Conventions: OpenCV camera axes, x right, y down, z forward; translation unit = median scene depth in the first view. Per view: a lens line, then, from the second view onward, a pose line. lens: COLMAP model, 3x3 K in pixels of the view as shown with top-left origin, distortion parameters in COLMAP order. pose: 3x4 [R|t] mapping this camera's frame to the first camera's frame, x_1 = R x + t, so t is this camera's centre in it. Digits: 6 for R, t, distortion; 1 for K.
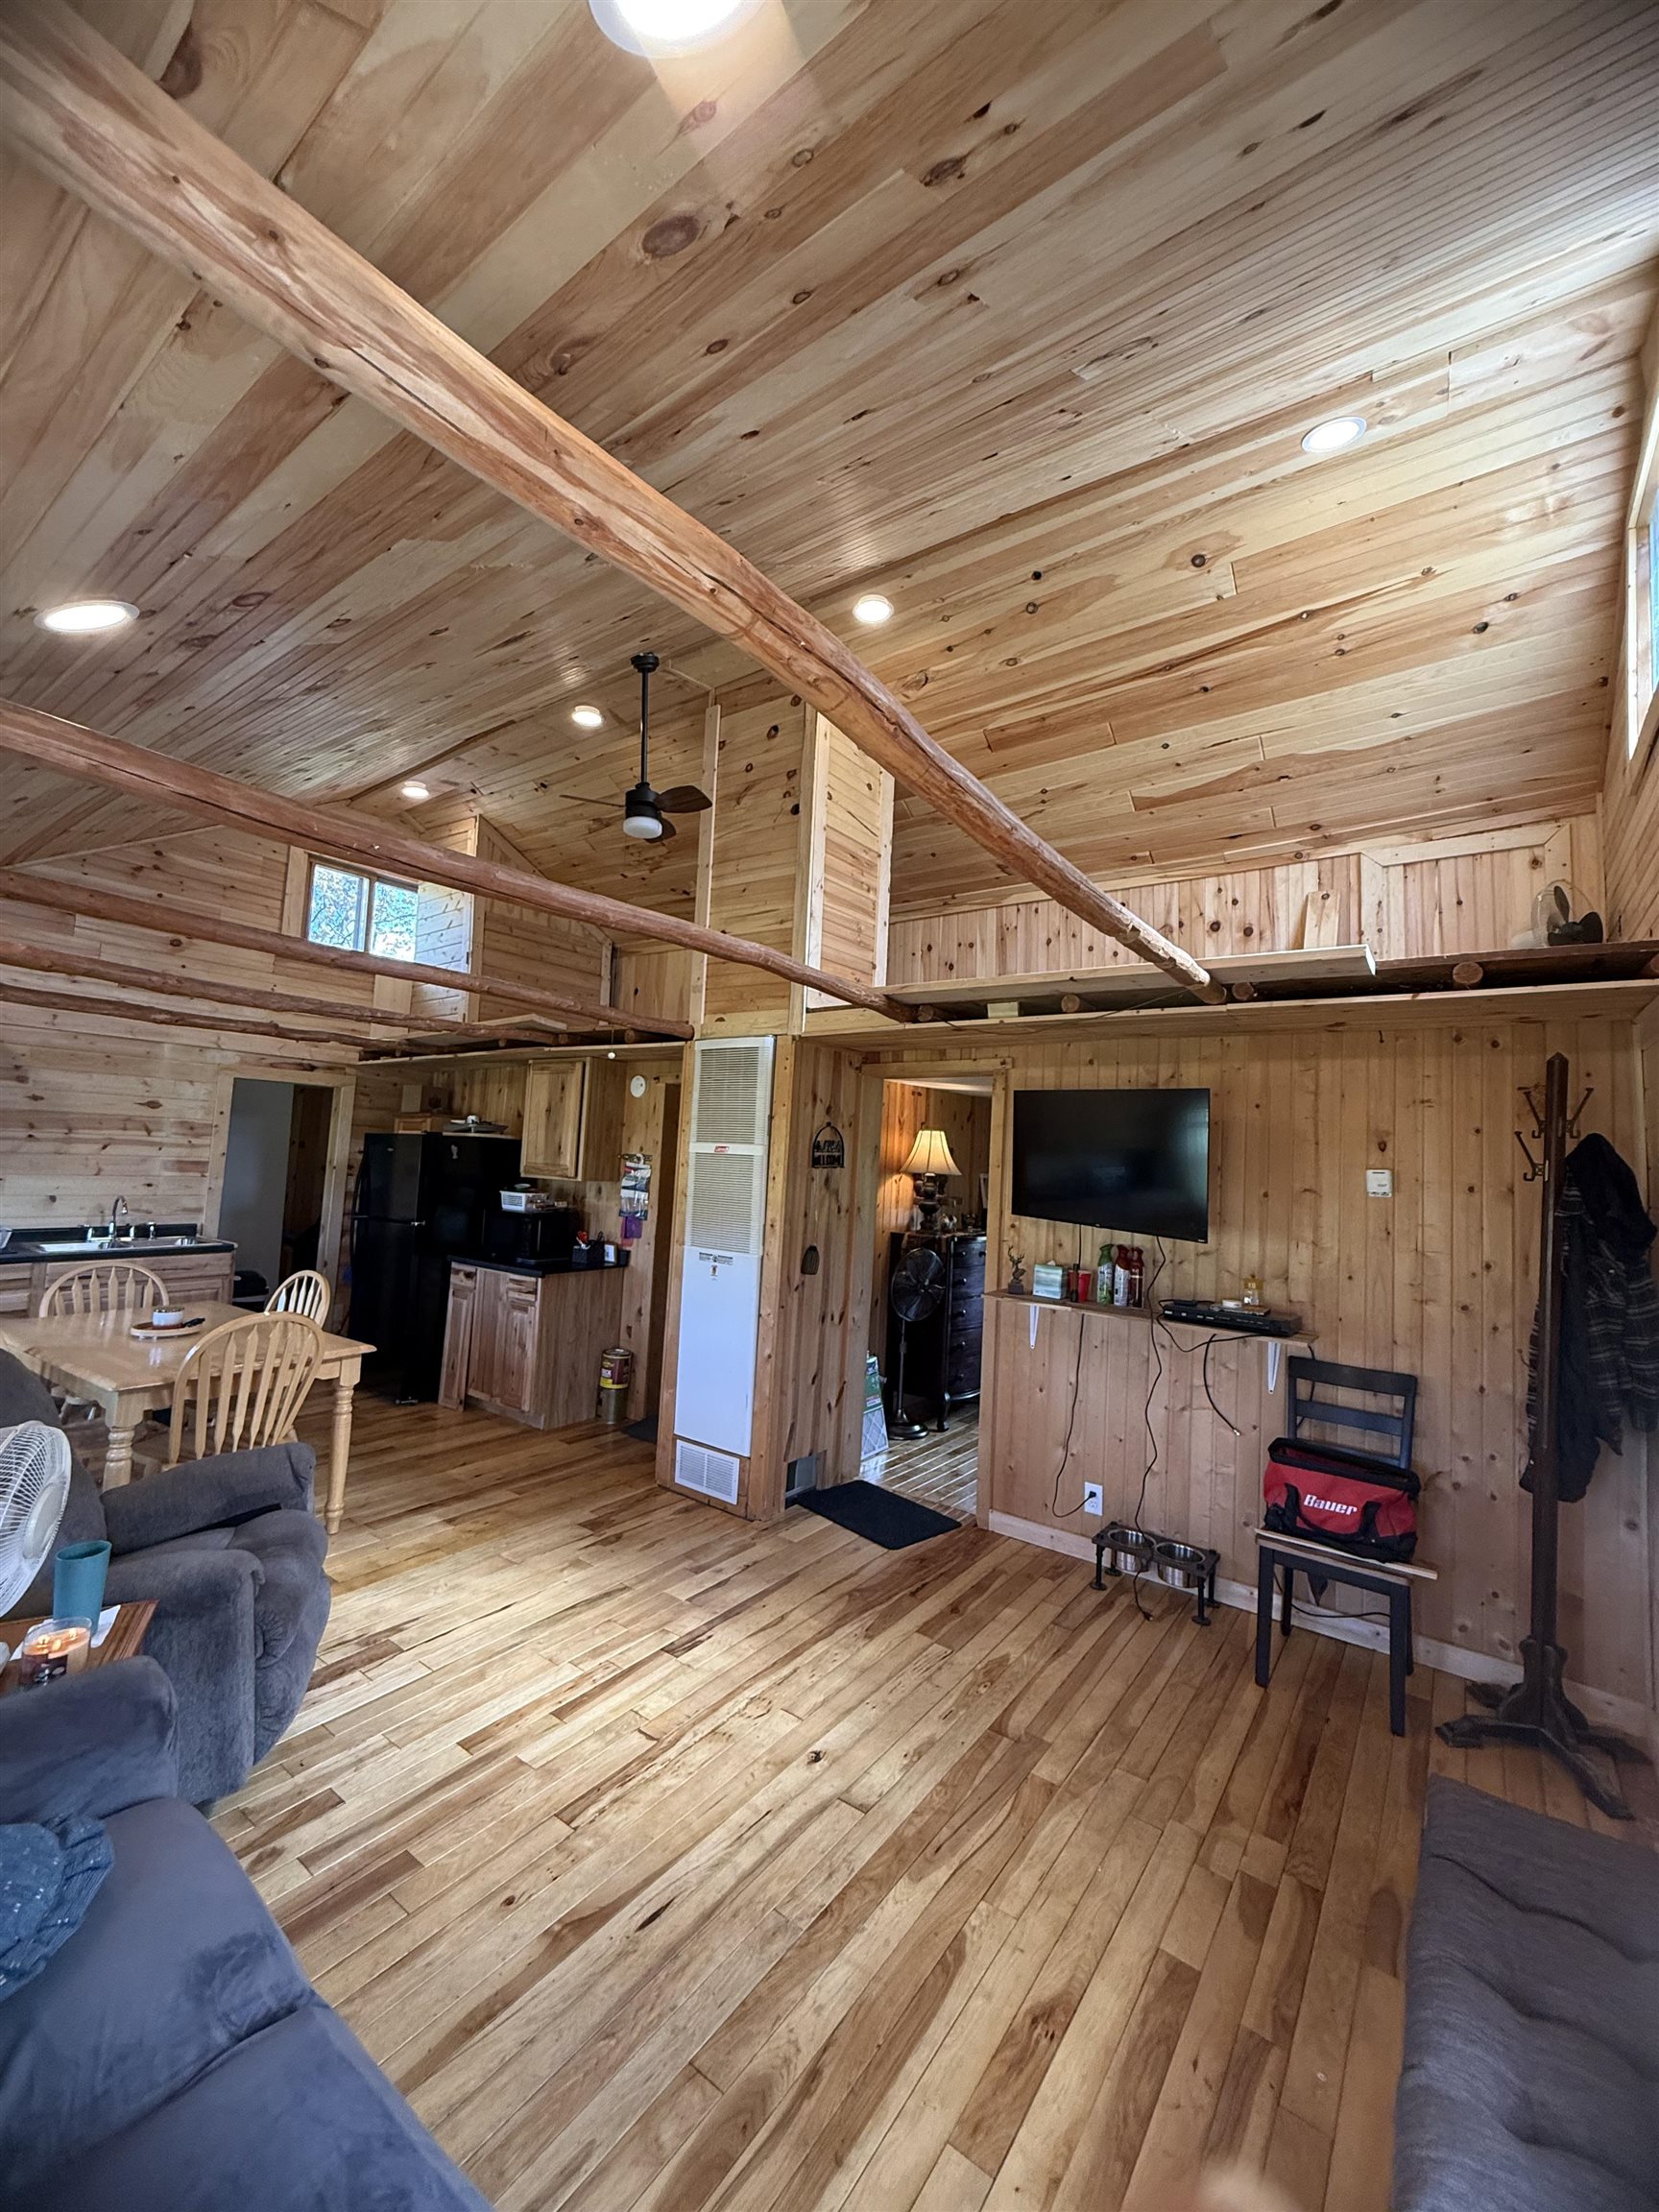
lens RADIAL K [[879.1, 0, 832.5], [0, 879.1, 1098.0], [0, 0, 1]] dist [0.000620, 0.000129]
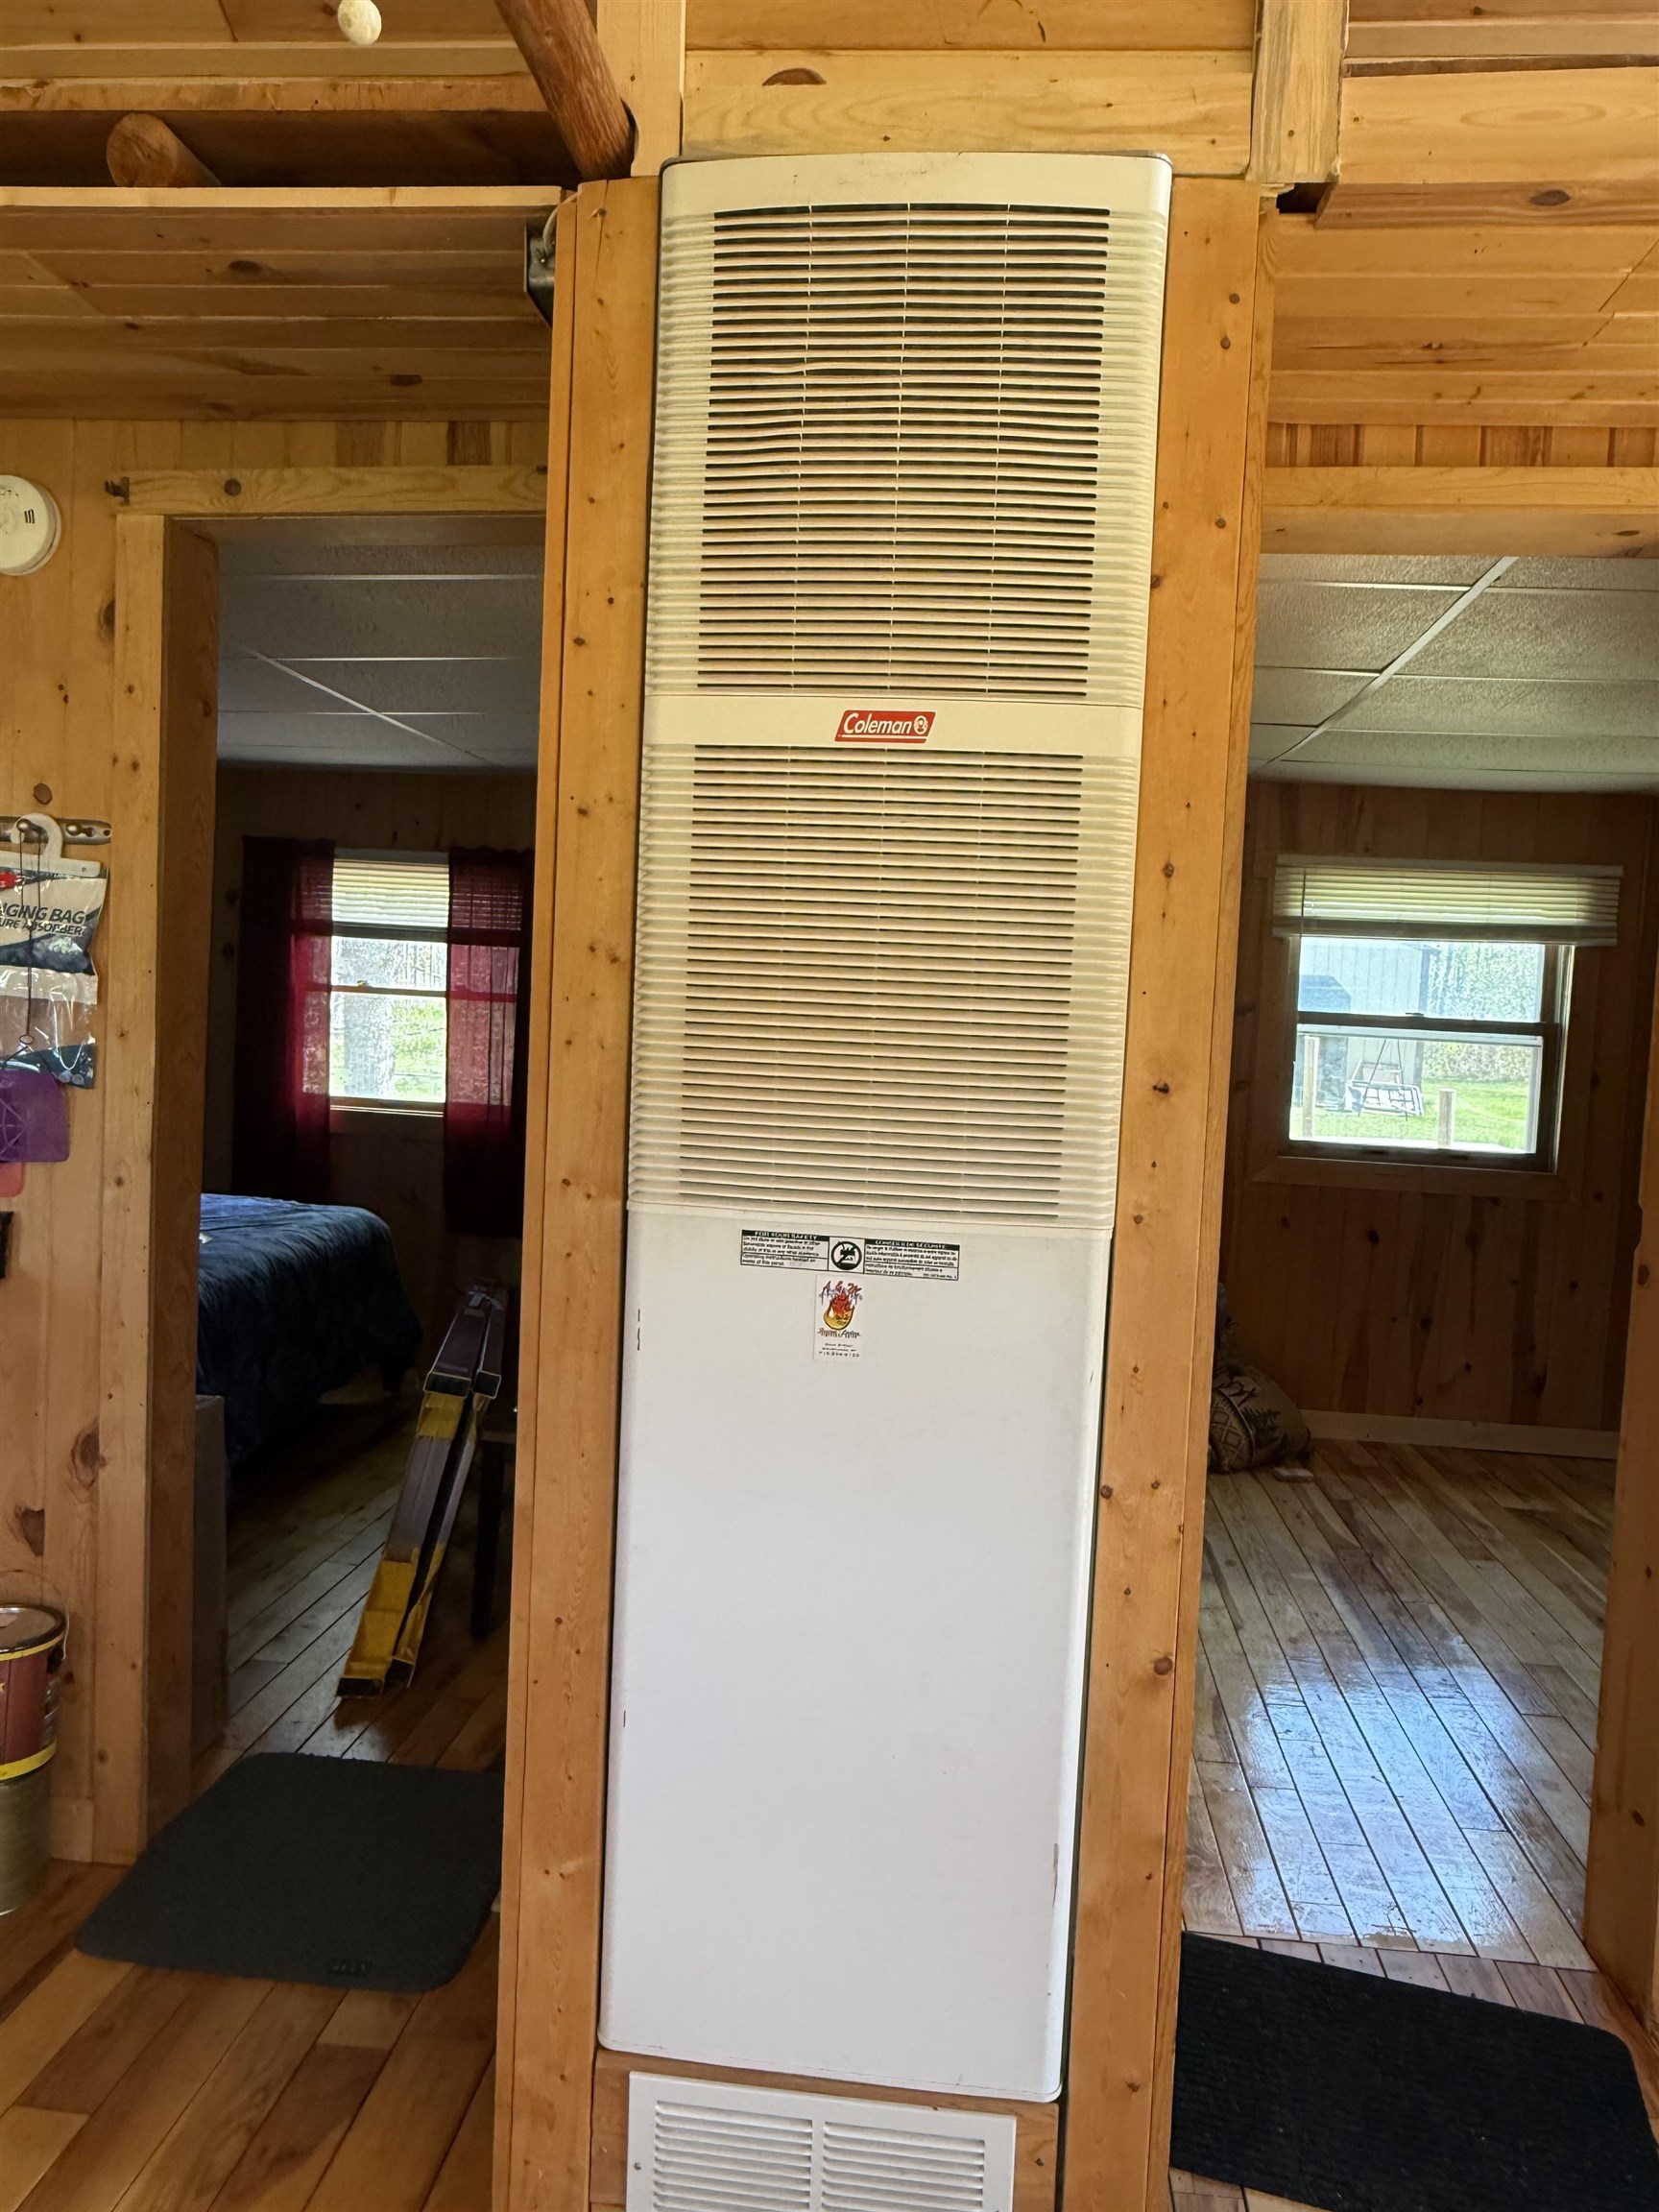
lens RADIAL K [[1488.2, 0, 831.6], [0, 1488.2, 1083.7], [0, 0, 1]] dist [0.003680, -0.004052]
pose [[0.864258, -0.039607, 0.501488, -0.249395], [-0.038499, 0.988764, 0.144440, 0.072637], [-0.501574, -0.144141, 0.853022, 0.560345]]
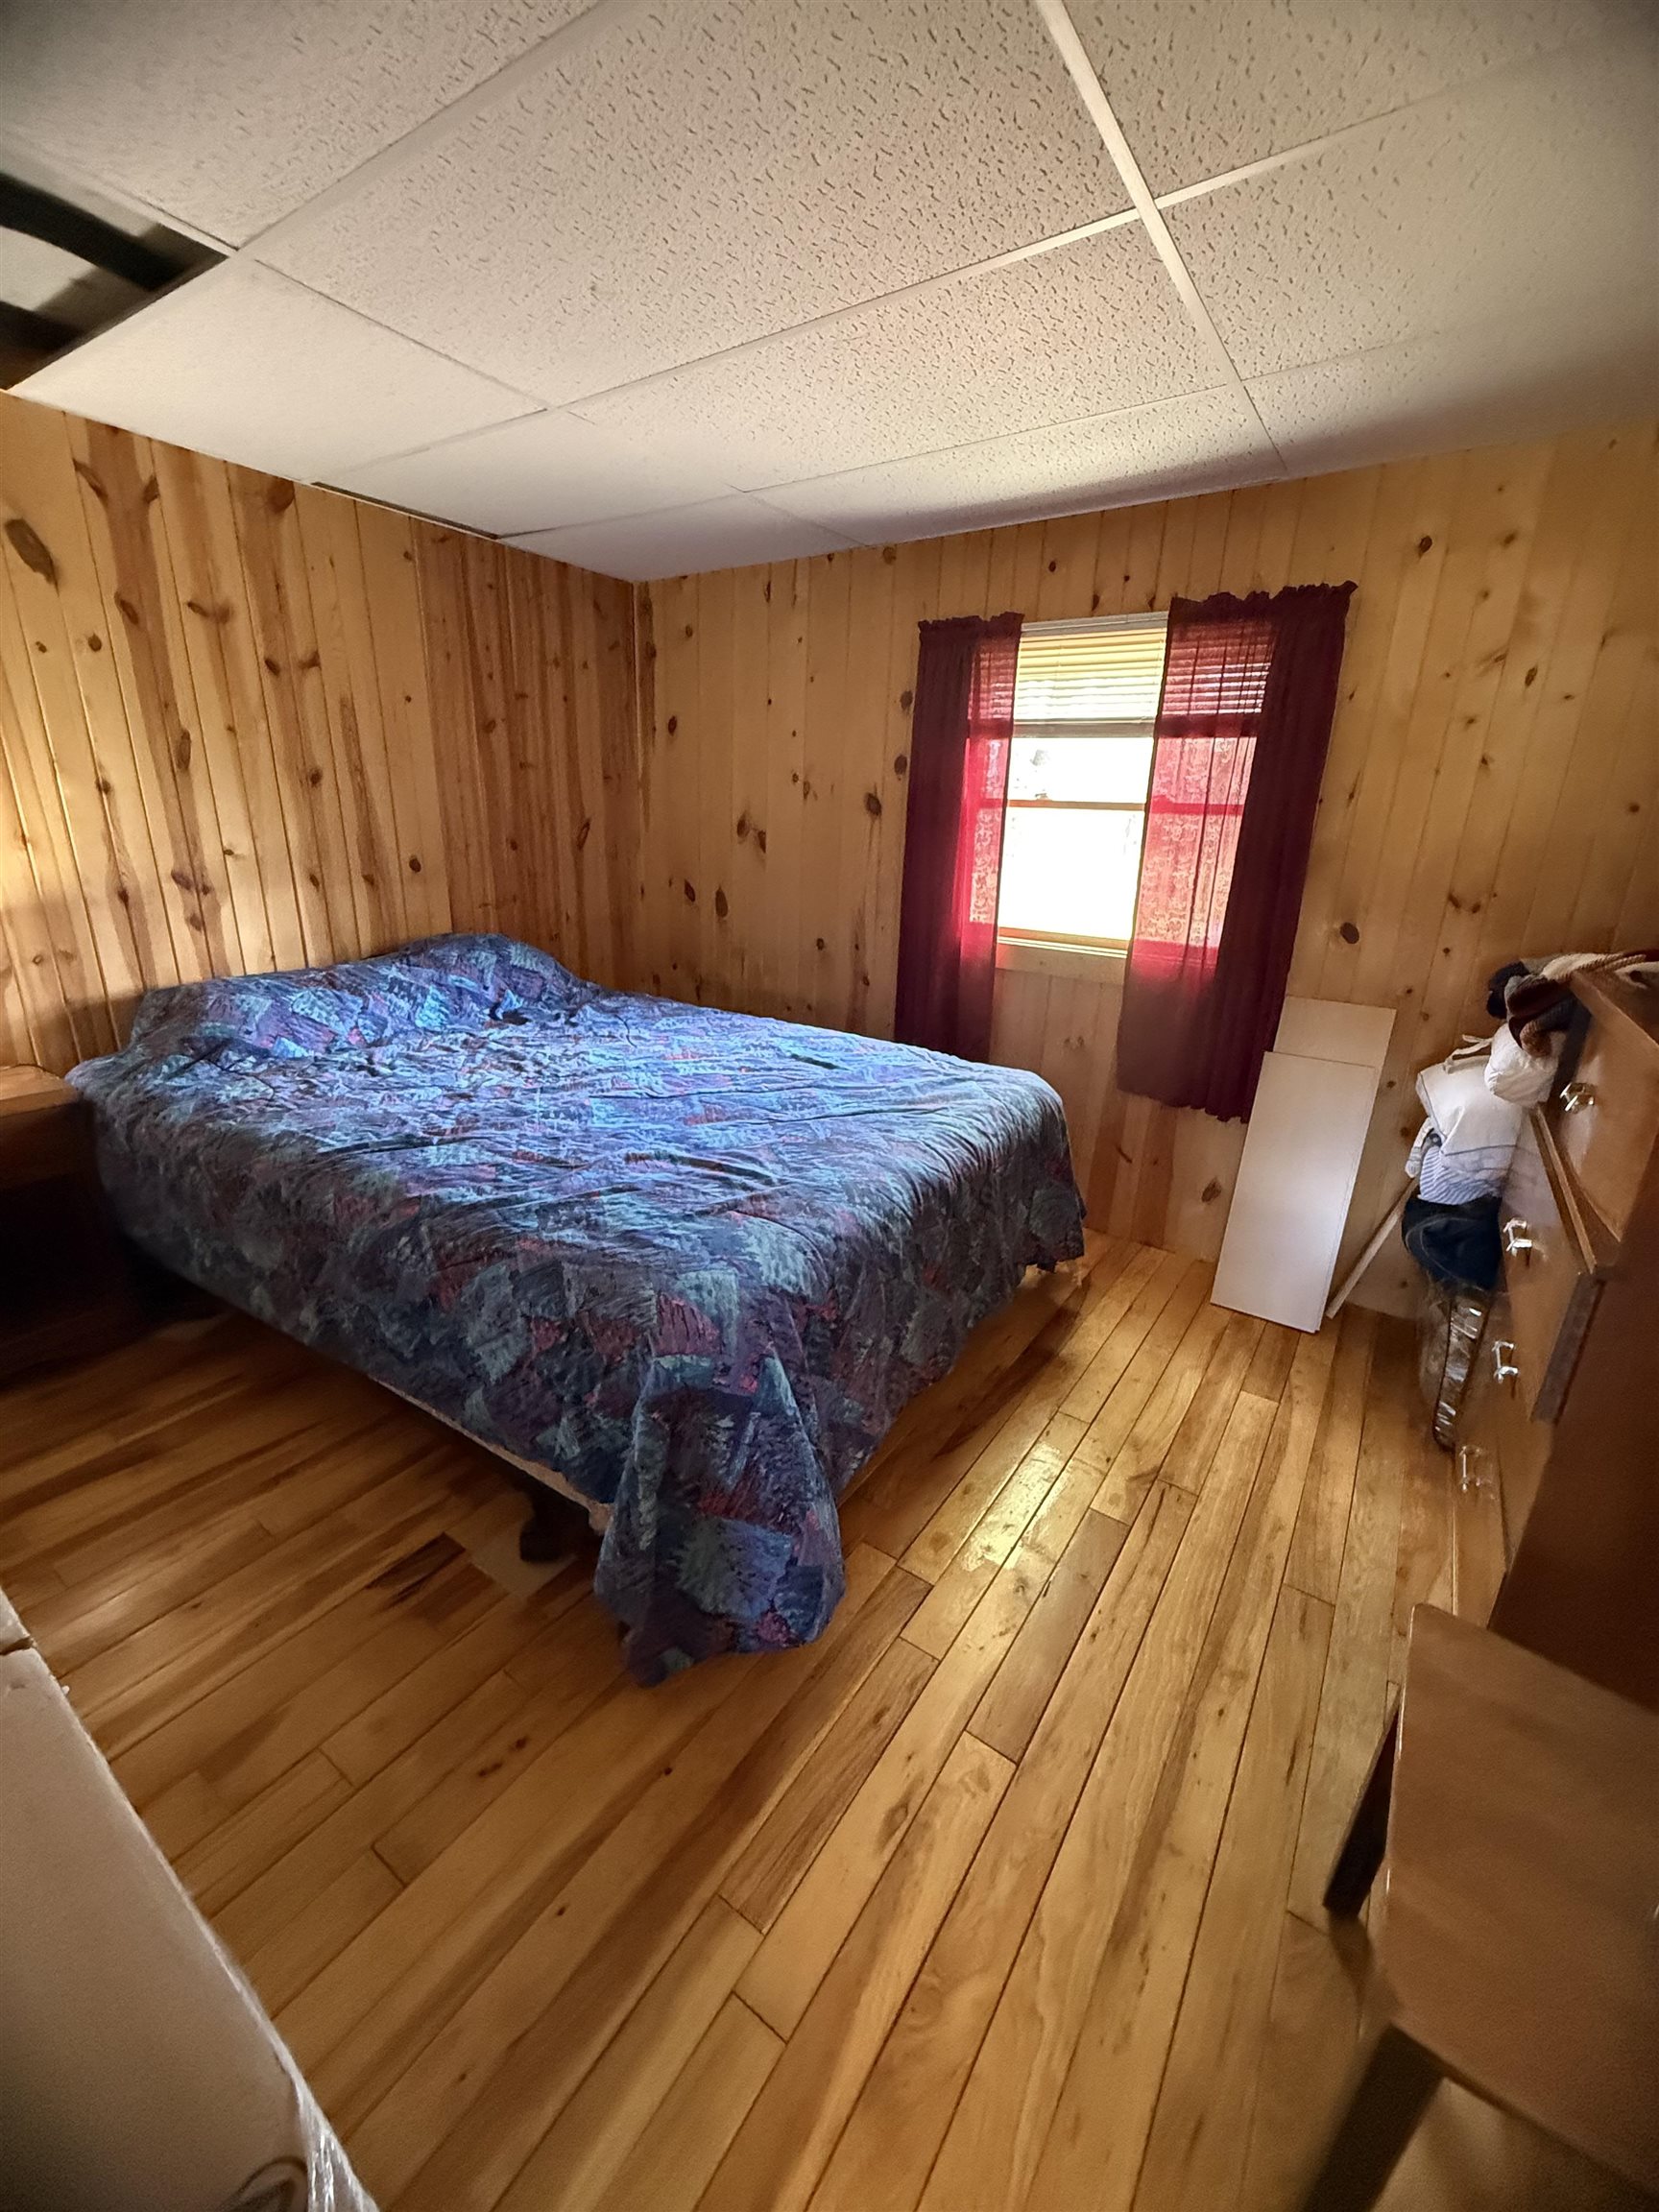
lens RADIAL K [[879.1, 0, 838.7], [0, 879.1, 1091.6], [0, 0, 1]] dist [0.000620, 0.000129]
pose [[0.998911, -0.029291, 0.036319, -0.156923], [0.014020, 0.930848, 0.365137, 0.135590], [-0.044502, -0.364230, 0.930245, 1.059681]]
